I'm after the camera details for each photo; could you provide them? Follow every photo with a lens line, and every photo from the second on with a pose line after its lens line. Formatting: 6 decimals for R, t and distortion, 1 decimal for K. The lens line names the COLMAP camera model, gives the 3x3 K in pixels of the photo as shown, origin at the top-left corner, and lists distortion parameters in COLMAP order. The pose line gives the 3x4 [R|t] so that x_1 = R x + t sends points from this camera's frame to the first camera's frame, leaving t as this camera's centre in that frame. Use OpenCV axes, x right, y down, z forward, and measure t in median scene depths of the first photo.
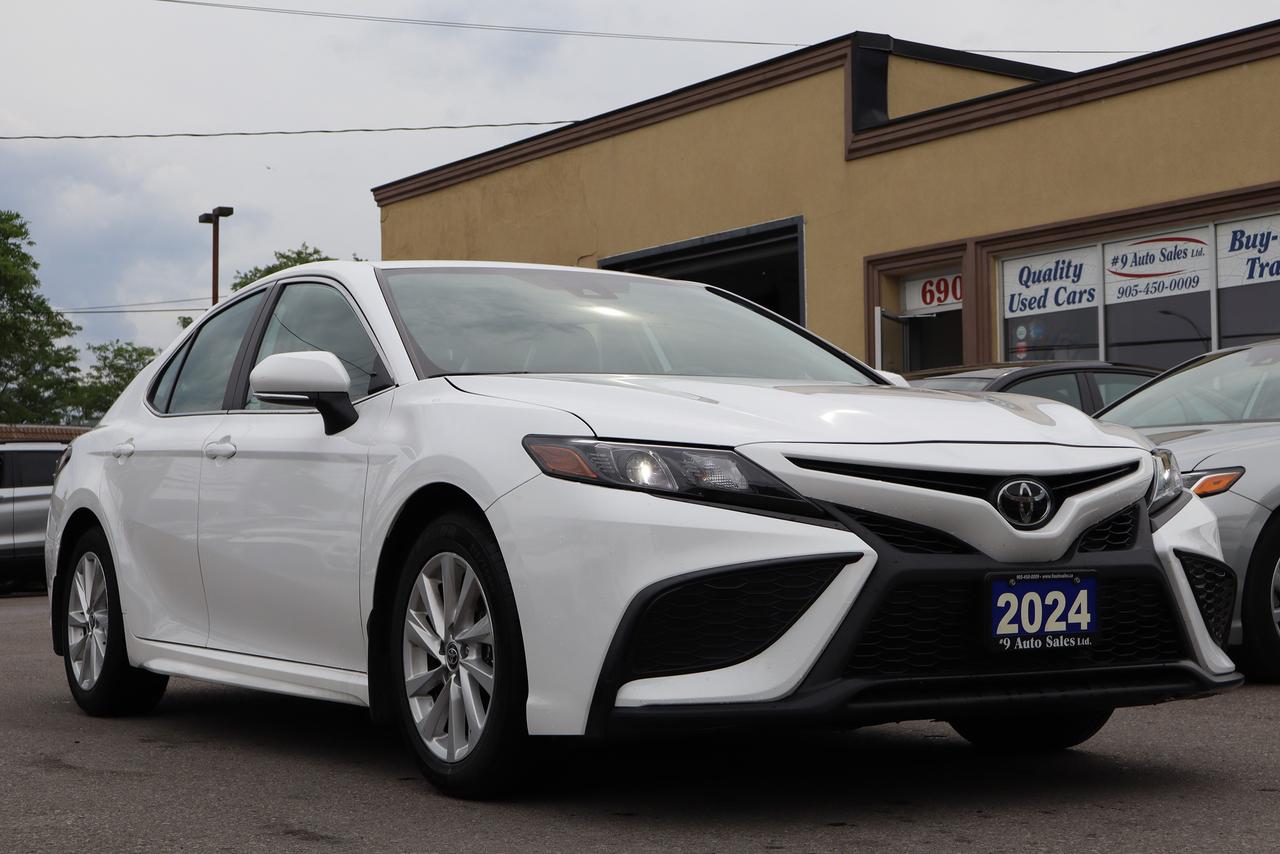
lens RADIAL K [[2093.0, 0, 640.1], [0, 2093.0, 425.7], [0, 0, 1]] dist [0.040901, 0.000000]
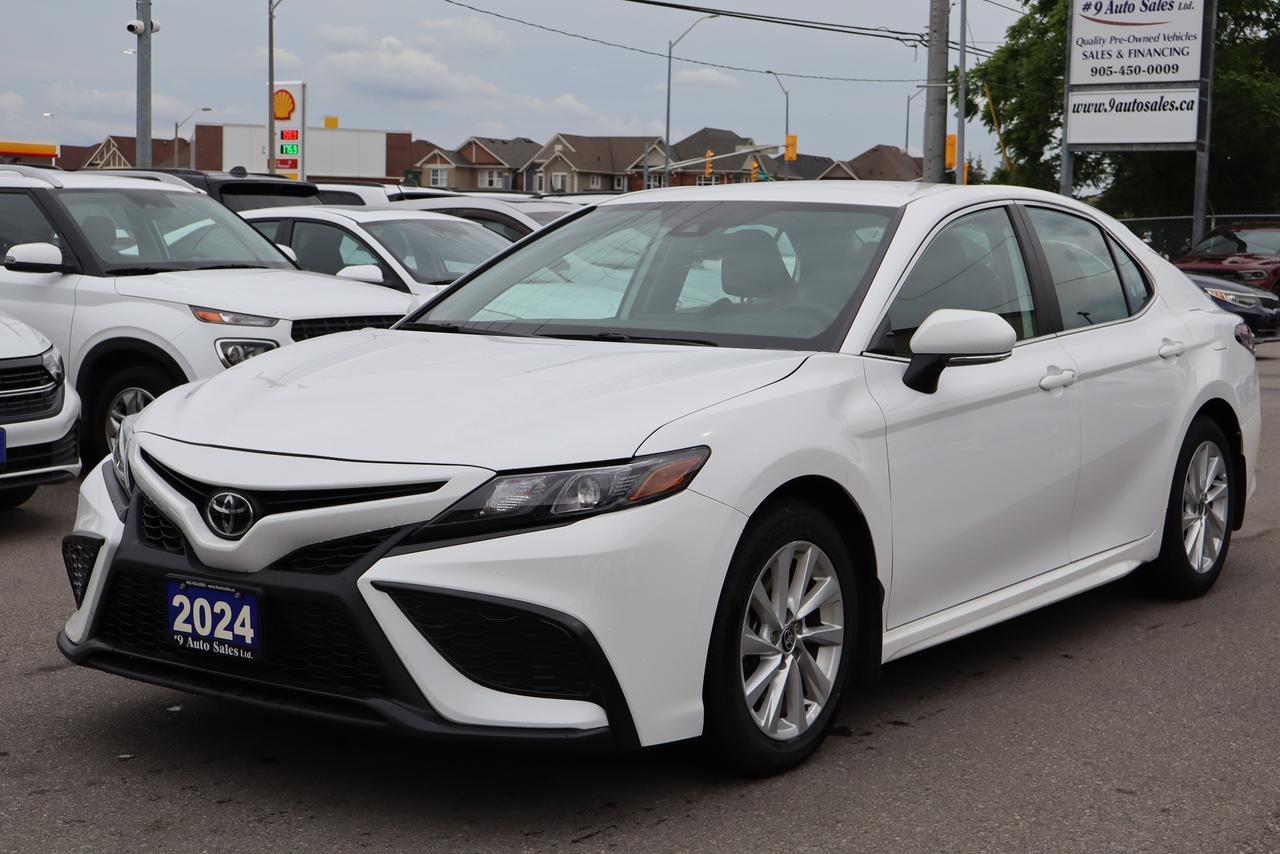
lens RADIAL K [[1936.6, 0, 637.7], [0, 1936.6, 426.3], [0, 0, 1]] dist [0.030713, 0.000000]
pose [[0.390349, 0.113108, -0.913693, 1.161463], [0.035381, 0.989849, 0.137651, -0.134884], [0.919987, -0.086059, 0.382384, 0.830933]]
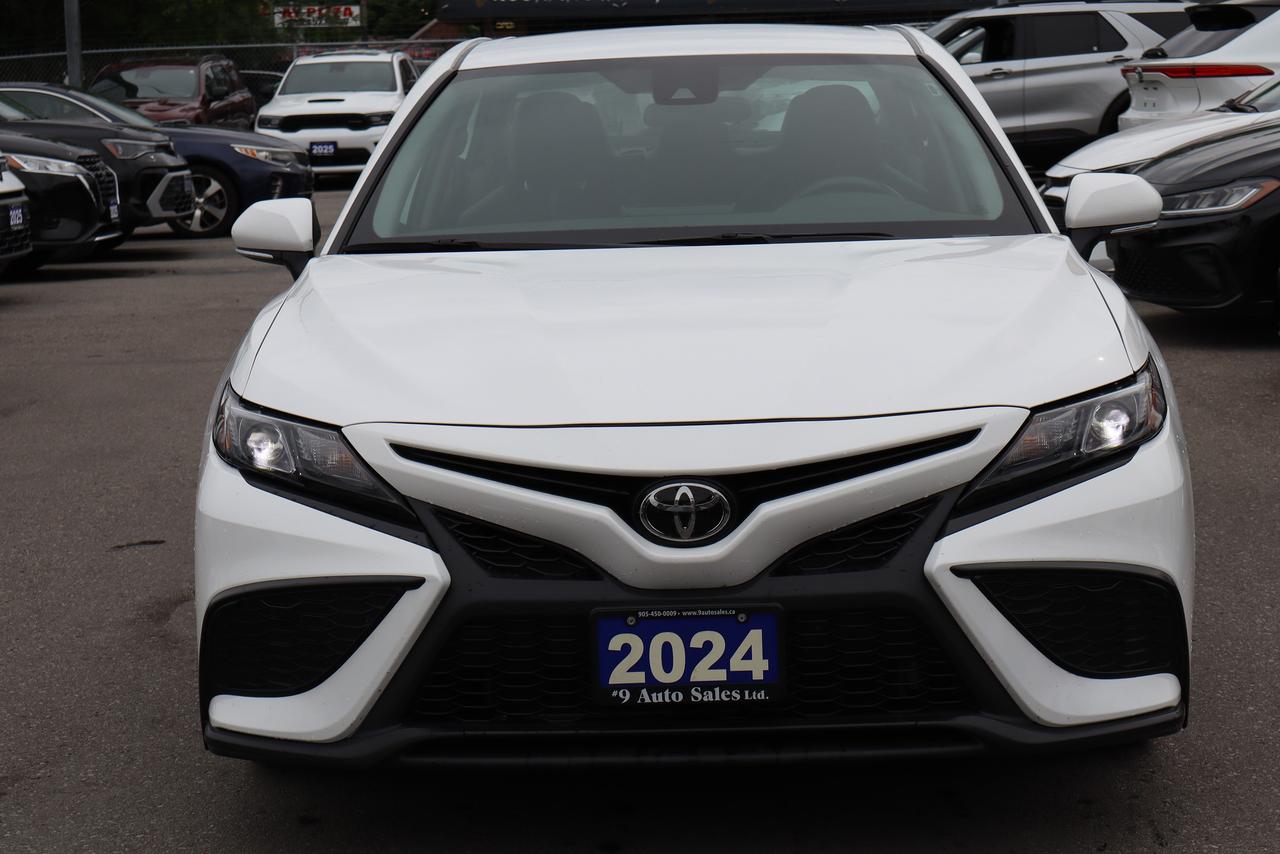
lens RADIAL K [[2606.3, 0, 642.0], [0, 2606.3, 428.1], [0, 0, 1]] dist [-0.051593, 0.000000]
pose [[0.832646, 0.067329, -0.549697, 0.700054], [0.052219, 0.978615, 0.198962, -0.185428], [0.551338, -0.194370, 0.811324, 0.228738]]
